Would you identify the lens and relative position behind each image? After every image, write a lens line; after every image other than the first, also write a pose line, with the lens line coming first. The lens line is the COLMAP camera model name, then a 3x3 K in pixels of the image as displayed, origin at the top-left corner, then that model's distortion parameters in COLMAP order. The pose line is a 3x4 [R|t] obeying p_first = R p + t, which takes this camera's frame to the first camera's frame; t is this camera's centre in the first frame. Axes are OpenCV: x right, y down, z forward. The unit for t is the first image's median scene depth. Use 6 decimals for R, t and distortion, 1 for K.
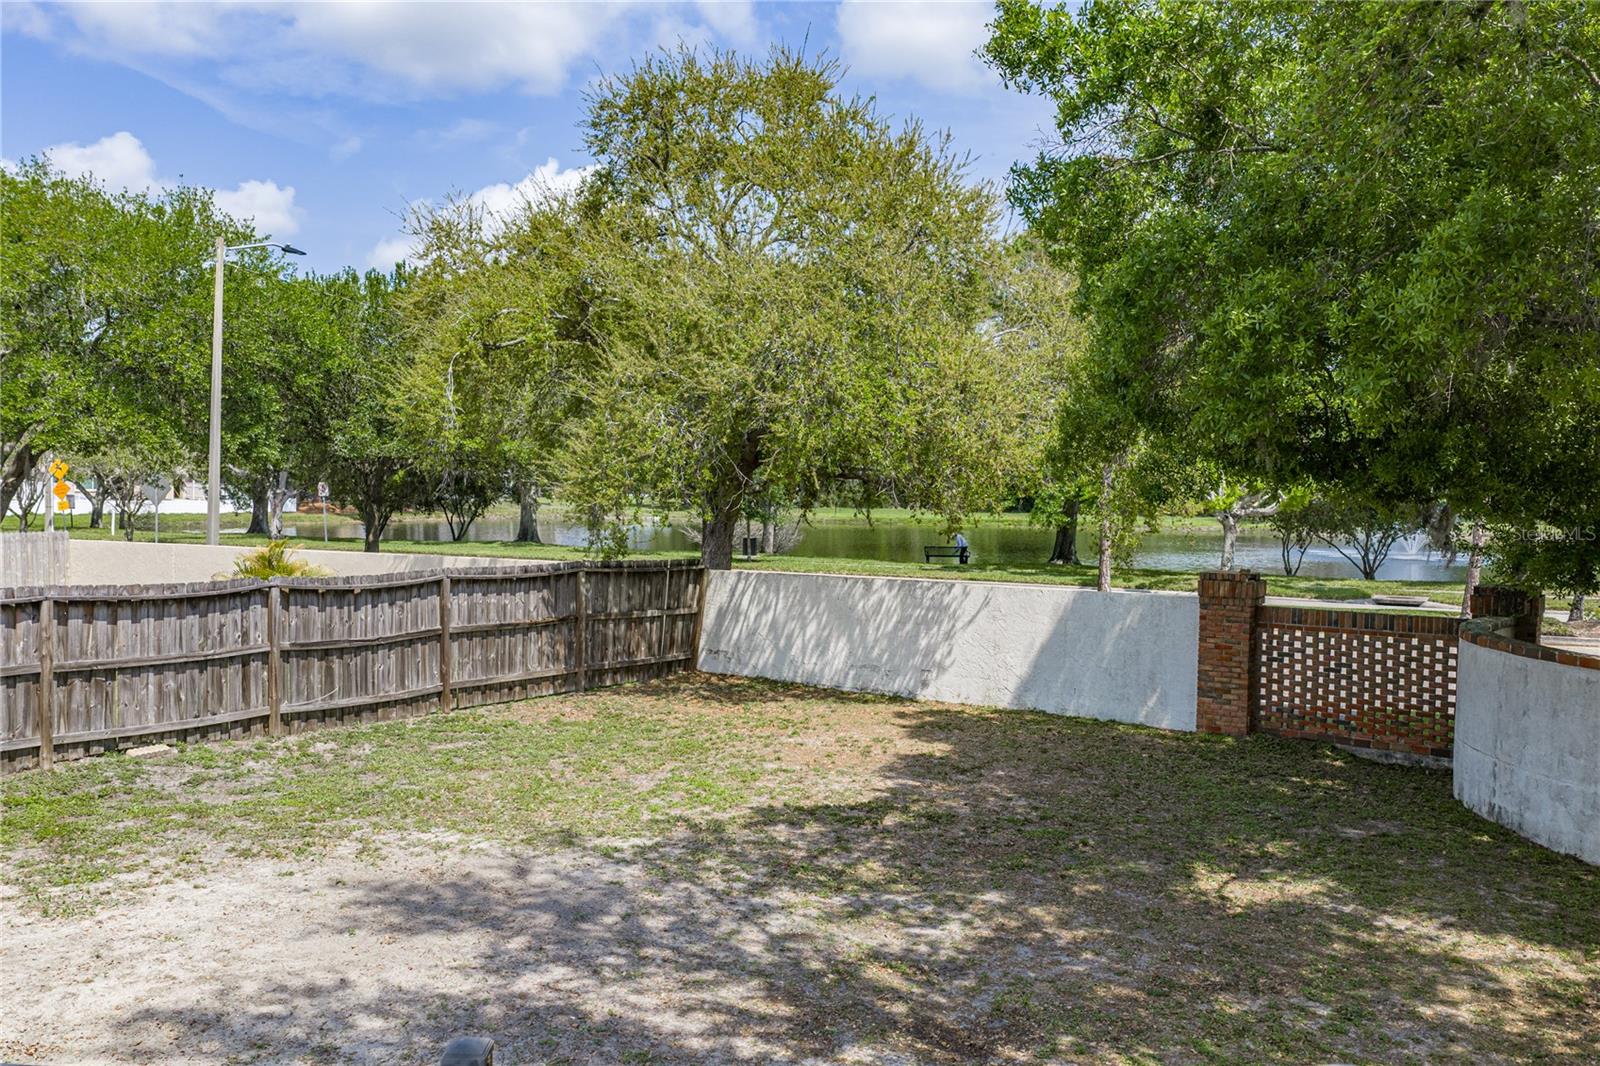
lens RADIAL K [[1331.1, 0, 797.8], [0, 1331.1, 533.8], [0, 0, 1]] dist [0.022717, 0.003631]
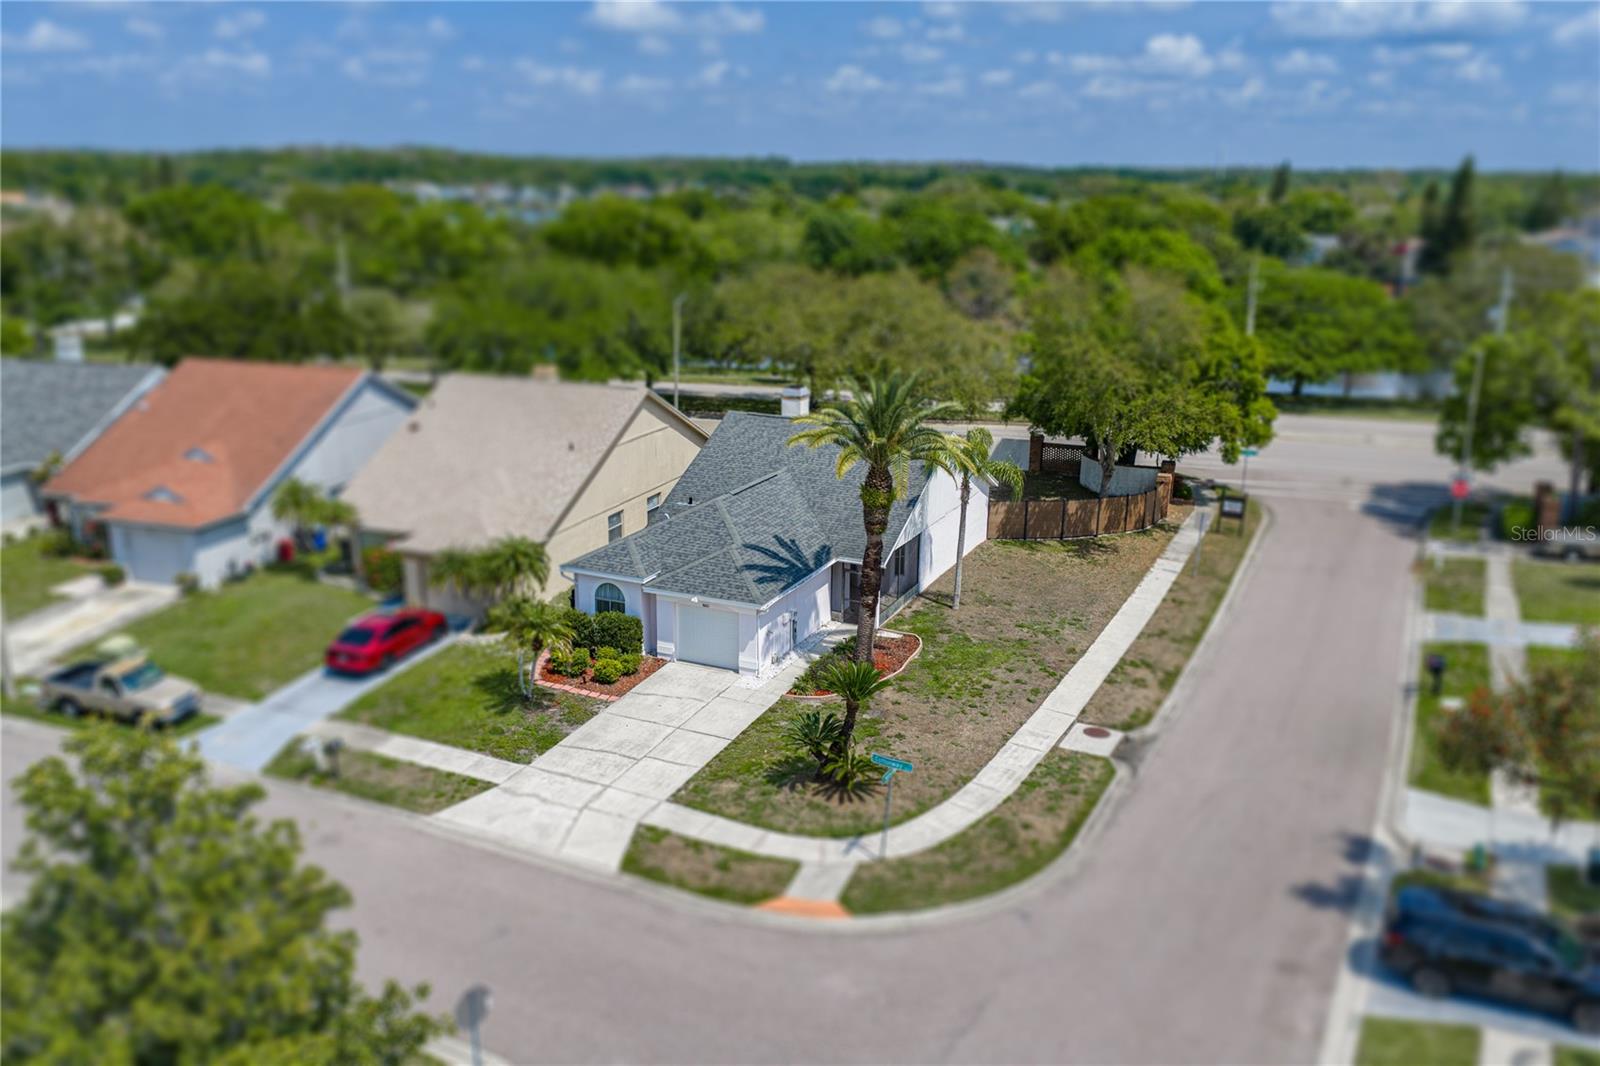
lens RADIAL K [[1331.1, 0, 800.0], [0, 1331.1, 530.5], [0, 0, 1]] dist [0.022717, 0.003631]
pose [[0.975866, -0.071540, 0.206317, -1.236697], [0.021139, 0.971324, 0.236818, -0.652170], [-0.217343, -0.226741, 0.949395, -2.785194]]
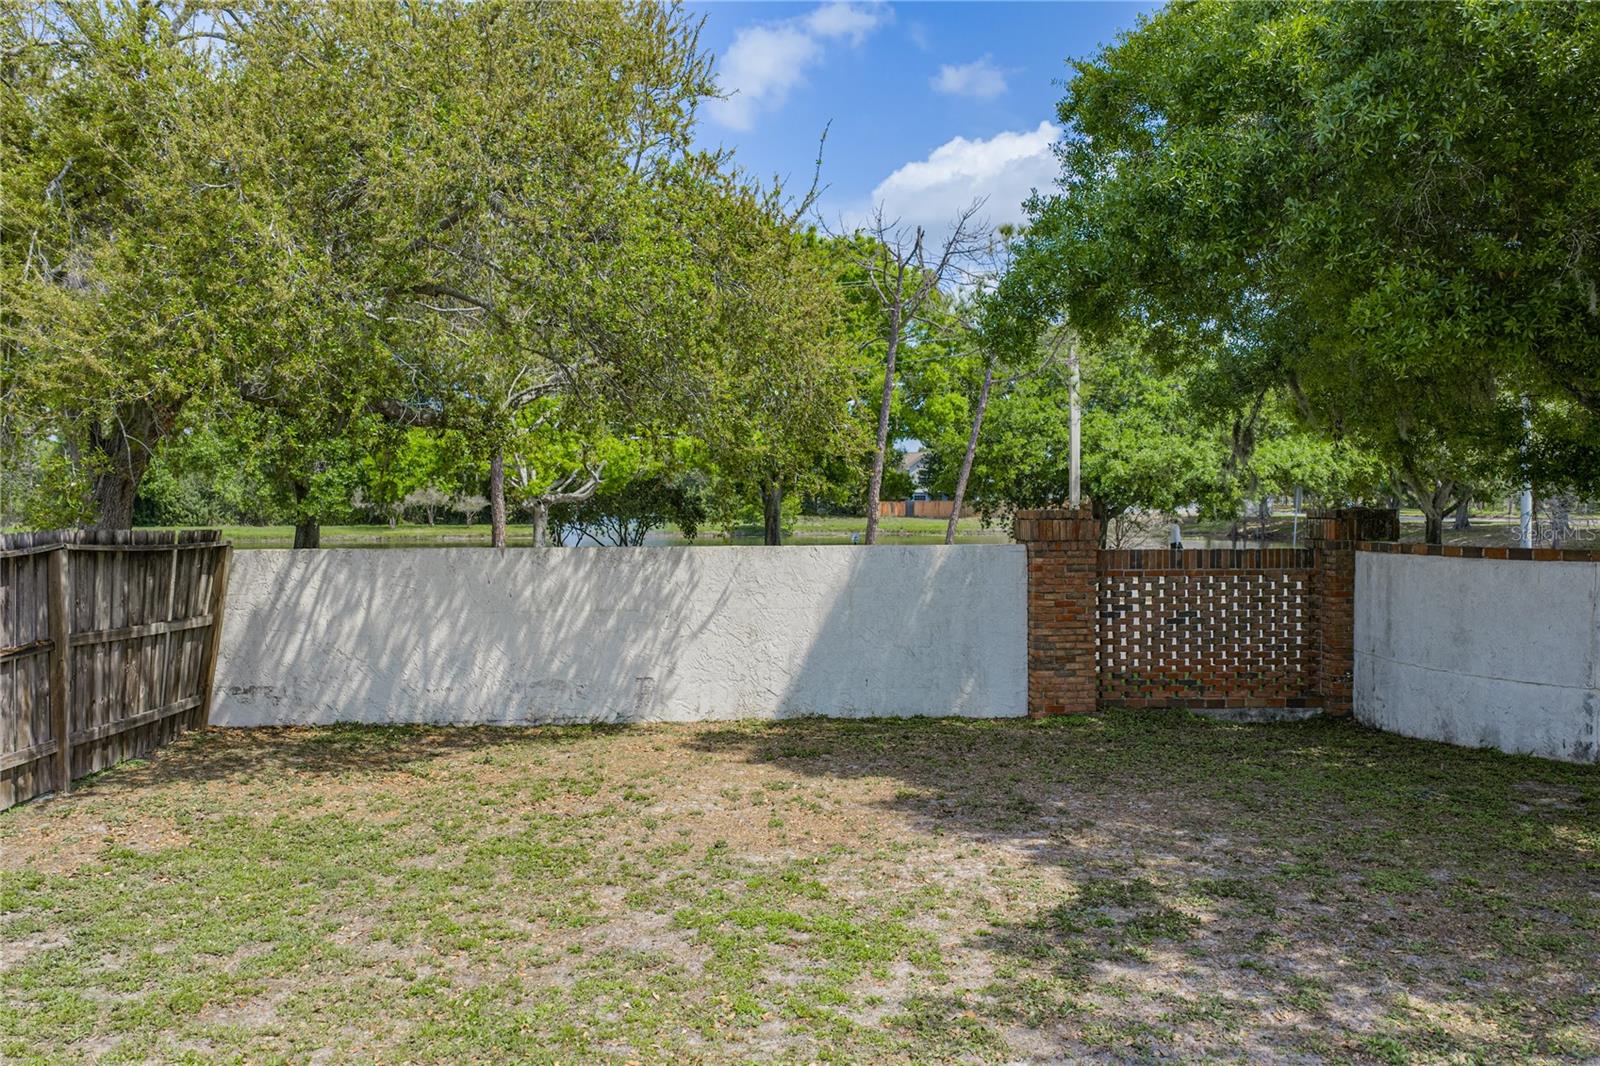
lens RADIAL K [[1331.1, 0, 799.3], [0, 1331.1, 530.9], [0, 0, 1]] dist [0.022717, 0.003631]
pose [[0.771030, -0.028867, 0.636144, -0.268638], [0.038357, 0.999263, -0.001145, 0.032568], [-0.635642, 0.025284, 0.771569, 0.437709]]
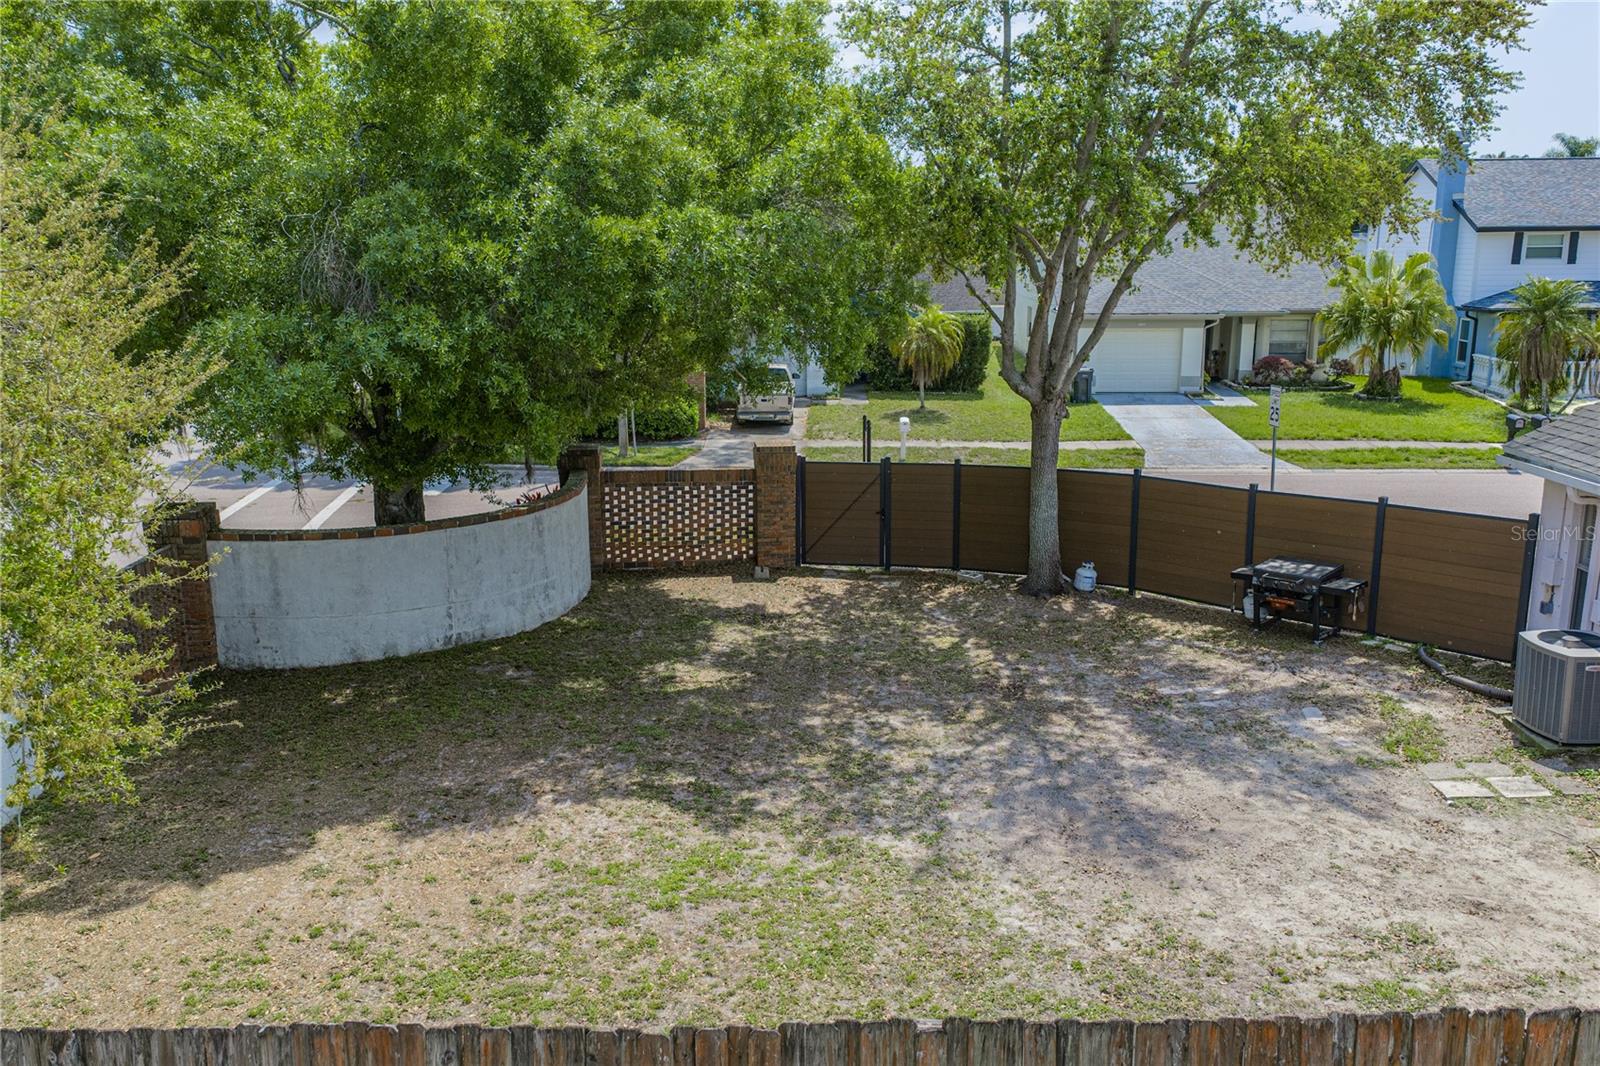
lens RADIAL K [[1331.1, 0, 808.0], [0, 1331.1, 532.3], [0, 0, 1]] dist [0.022717, 0.003631]
pose [[-0.594985, -0.183024, 0.782620, -0.524883], [0.031860, 0.967592, 0.250503, -0.162510], [-0.803105, 0.173979, -0.569872, 0.984038]]
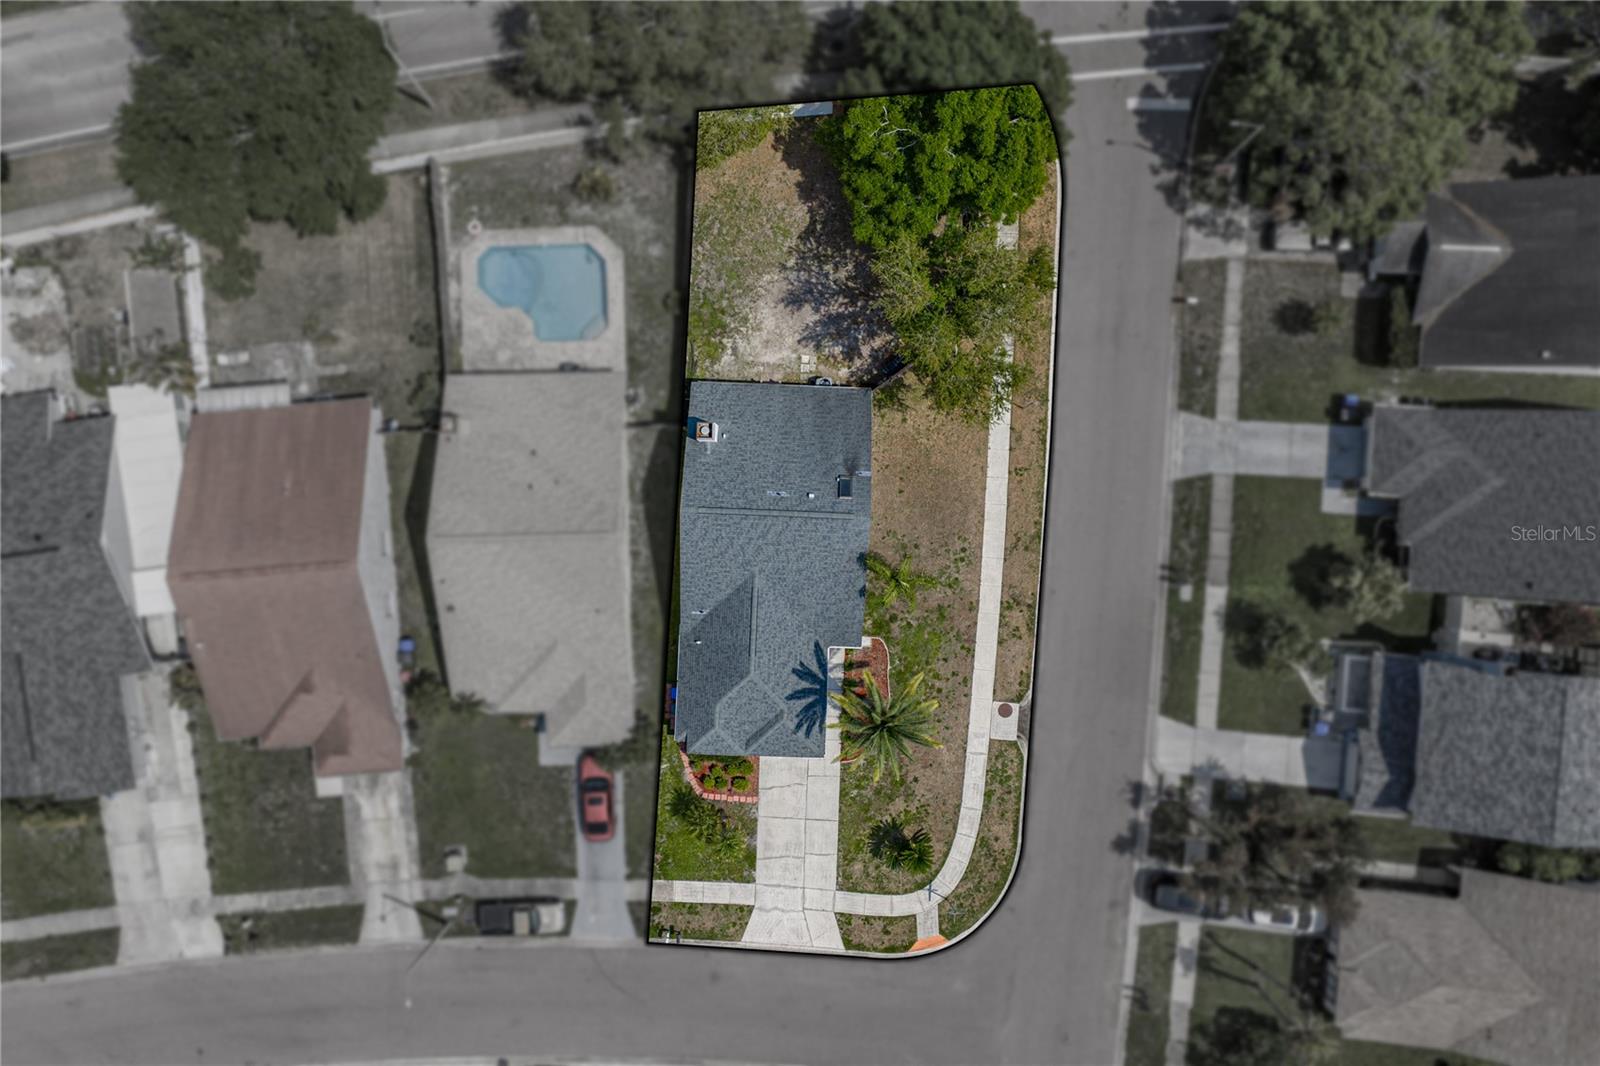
lens RADIAL K [[1331.1, 0, 797.2], [0, 1331.1, 531.6], [0, 0, 1]] dist [0.022717, 0.003631]
pose [[0.819574, -0.572292, -0.027937, -0.420319], [0.040041, 0.008566, 0.999161, -3.888811], [-0.571573, -0.820005, 0.029935, -0.184749]]
